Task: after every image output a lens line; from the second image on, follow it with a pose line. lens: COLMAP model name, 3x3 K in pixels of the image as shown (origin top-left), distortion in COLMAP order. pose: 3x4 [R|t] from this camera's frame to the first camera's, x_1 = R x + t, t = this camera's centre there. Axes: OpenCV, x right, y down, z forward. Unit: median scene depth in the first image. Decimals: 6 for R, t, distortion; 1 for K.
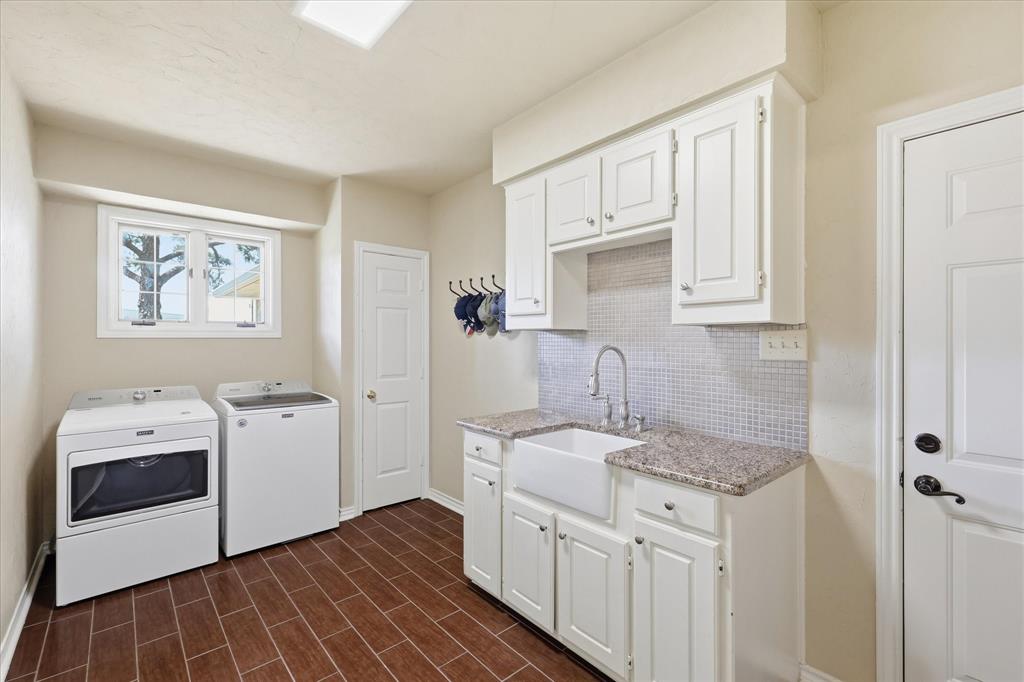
lens RADIAL K [[446.3, 0, 509.6], [0, 446.3, 341.3], [0, 0, 1]] dist [0.004771, -0.000276]
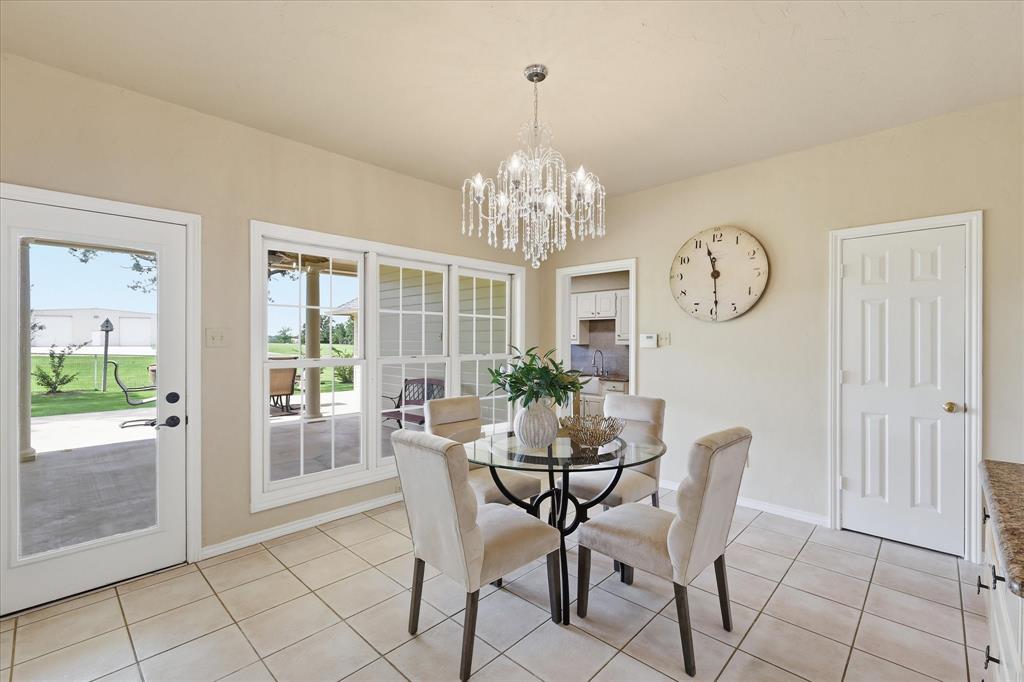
lens RADIAL K [[446.3, 0, 513.3], [0, 446.3, 341.1], [0, 0, 1]] dist [0.004771, -0.000276]
pose [[0.995575, 0.004604, 0.093862, -0.737103], [-0.004709, 0.999989, 0.000889, -0.060556], [-0.093857, -0.001327, 0.995585, -2.324565]]
